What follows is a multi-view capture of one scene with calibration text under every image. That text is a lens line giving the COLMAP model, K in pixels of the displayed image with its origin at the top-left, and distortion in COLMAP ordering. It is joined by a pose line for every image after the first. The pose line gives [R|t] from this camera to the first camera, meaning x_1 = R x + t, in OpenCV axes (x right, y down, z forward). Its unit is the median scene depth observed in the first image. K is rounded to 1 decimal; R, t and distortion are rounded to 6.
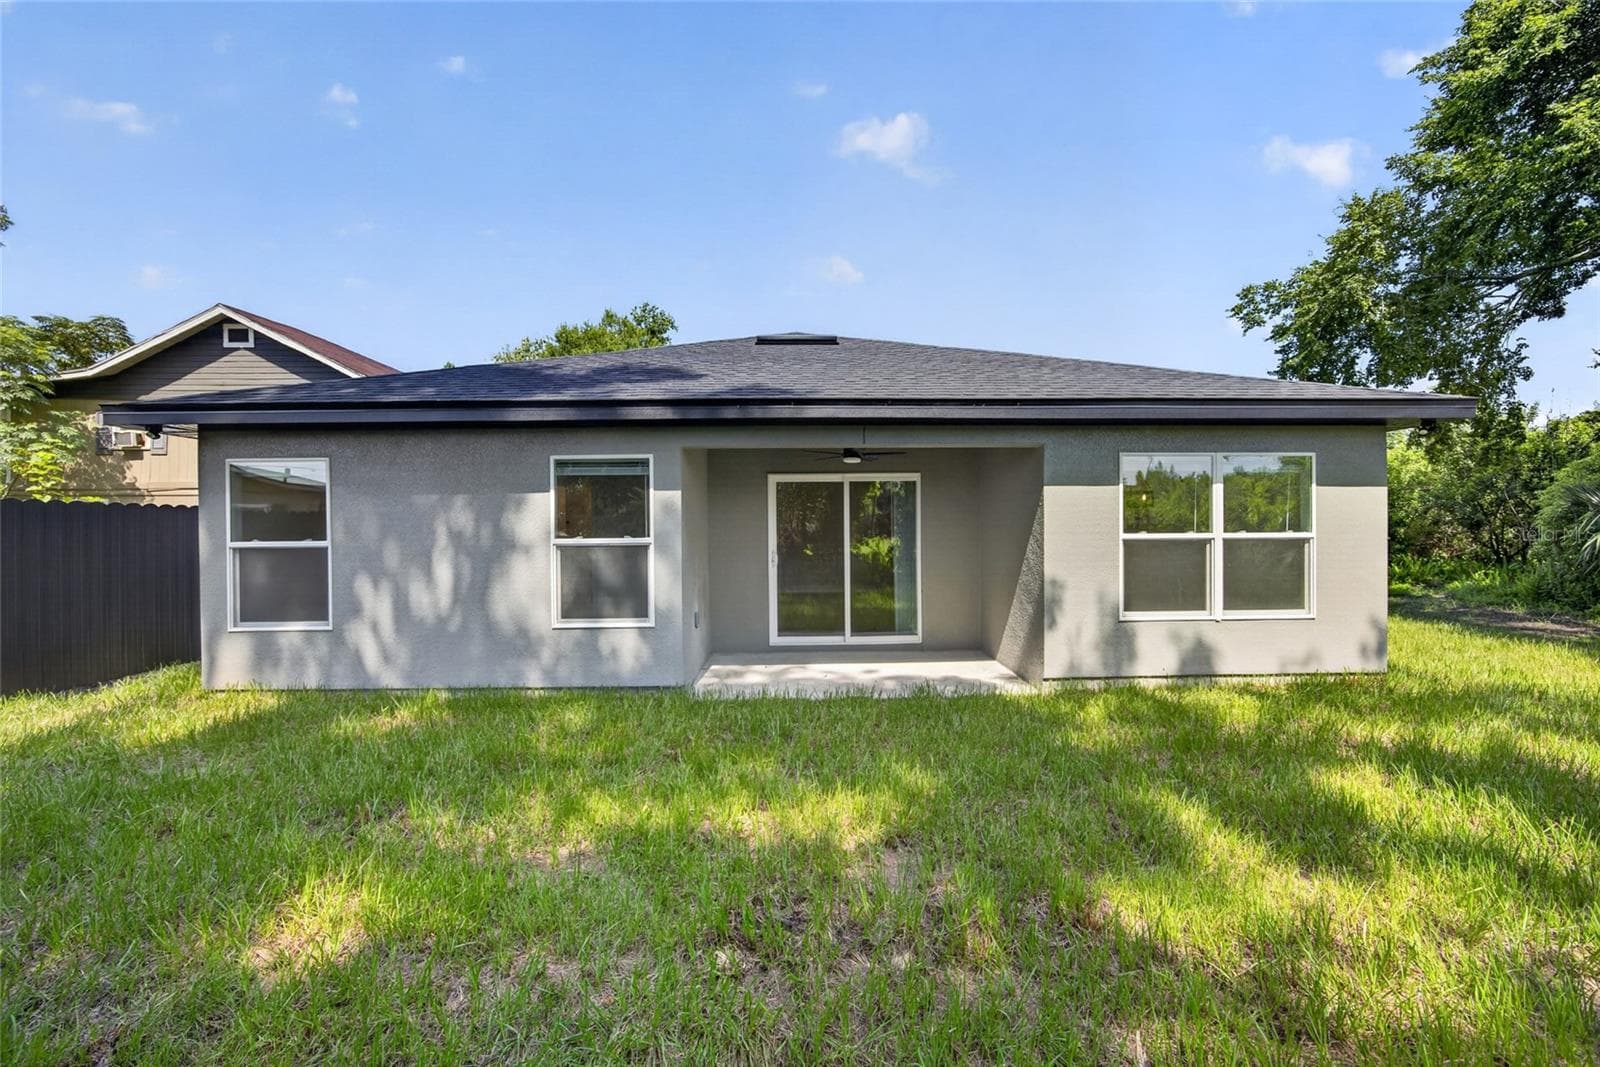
lens RADIAL K [[610.8, 0, 805.8], [0, 610.8, 538.7], [0, 0, 1]] dist [-0.034077, 0.015317]
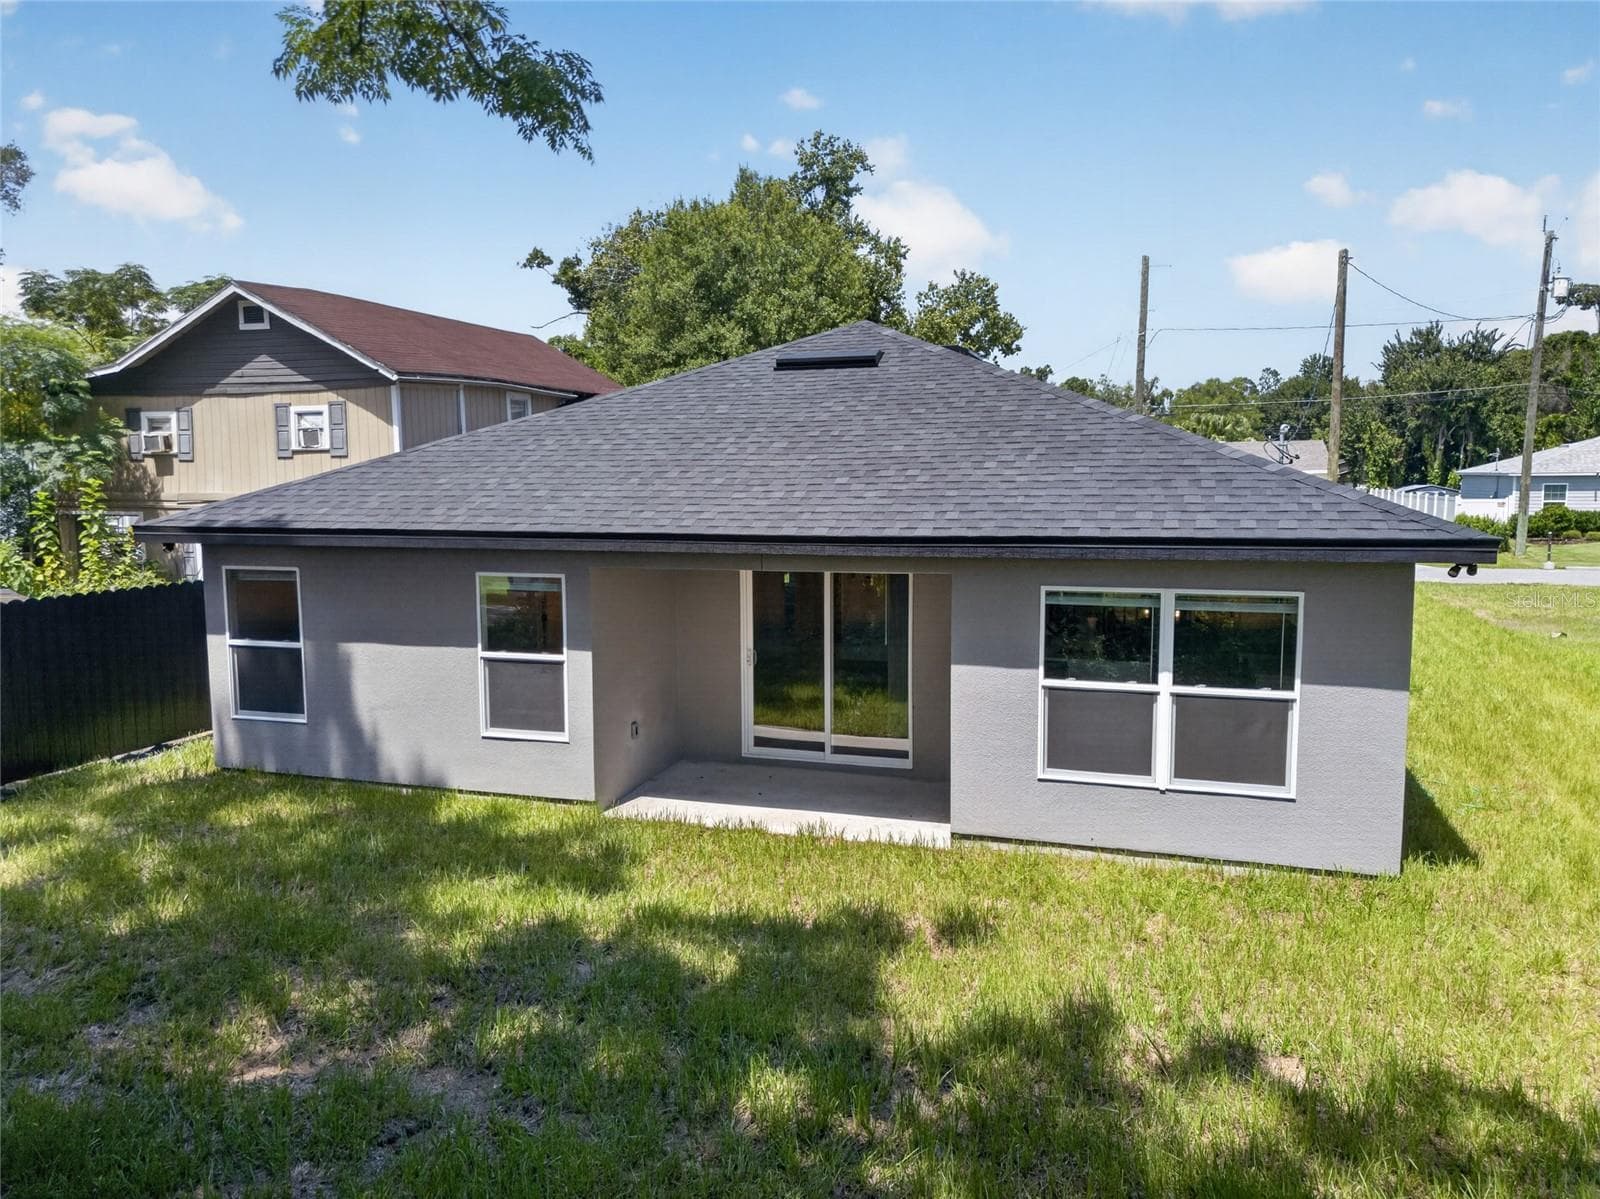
lens RADIAL K [[1127.8, 0, 808.8], [0, 1127.8, 598.3], [0, 0, 1]] dist [0.033781, 0.000478]
pose [[0.943308, 0.038105, -0.329725, 0.726326], [-0.005027, 0.994915, 0.100594, -0.280967], [0.331882, -0.093234, 0.938702, -0.599122]]
